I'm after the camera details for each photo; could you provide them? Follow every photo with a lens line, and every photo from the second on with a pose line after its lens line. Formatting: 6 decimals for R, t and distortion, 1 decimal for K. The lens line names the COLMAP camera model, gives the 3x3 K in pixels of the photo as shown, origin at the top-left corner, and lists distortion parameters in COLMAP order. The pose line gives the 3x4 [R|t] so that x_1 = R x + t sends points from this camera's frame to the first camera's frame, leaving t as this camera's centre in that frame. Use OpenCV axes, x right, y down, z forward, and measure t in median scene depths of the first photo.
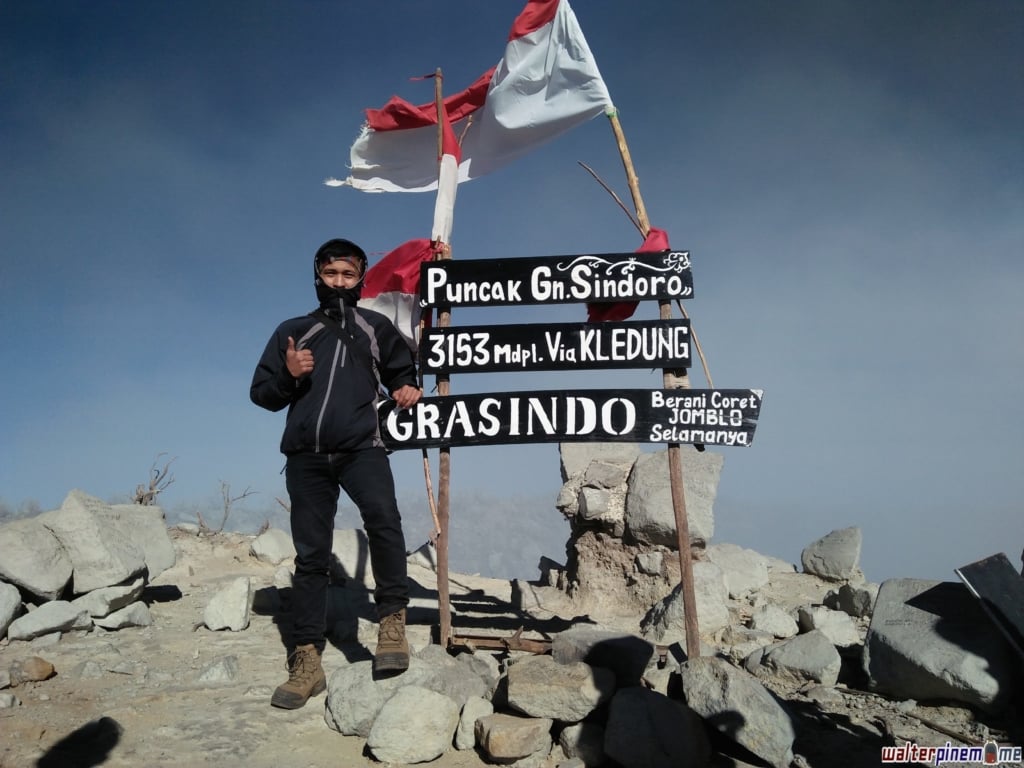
lens RADIAL K [[821.1, 0, 508.2], [0, 821.1, 387.0], [0, 0, 1]] dist [0.085262, -0.114609]
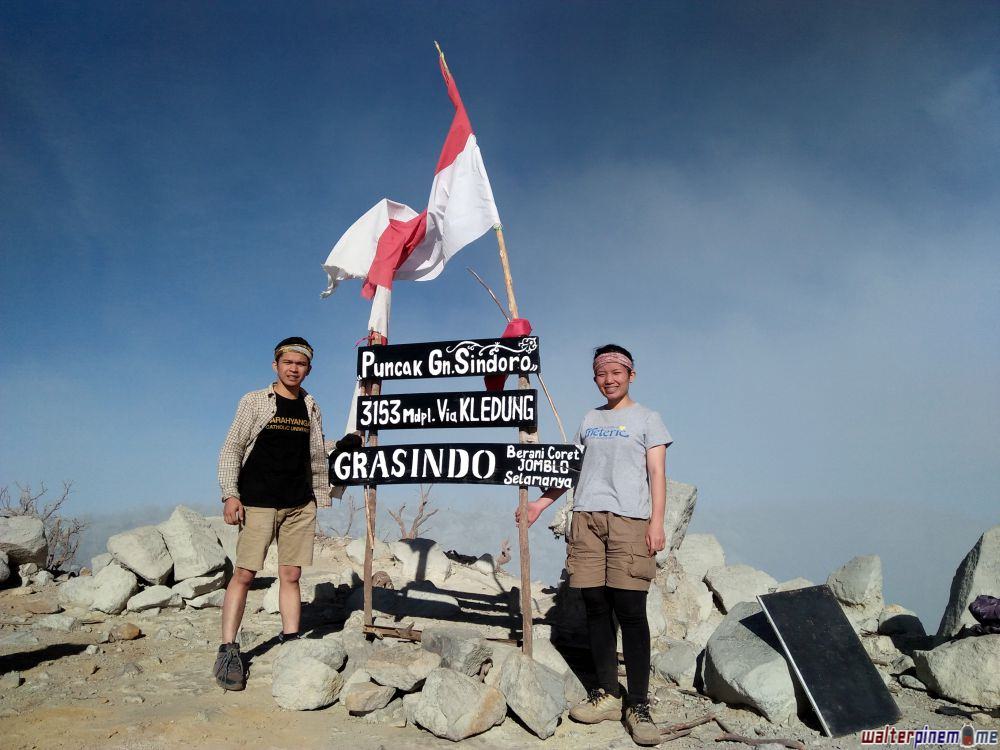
lens RADIAL K [[801.9, 0, 496.3], [0, 801.9, 377.9], [0, 0, 1]] dist [0.085262, -0.114609]
pose [[0.962718, -0.018662, -0.269864, 0.489005], [0.013081, 0.999662, -0.022462, -0.071114], [0.270192, 0.018095, 0.962636, -0.223565]]
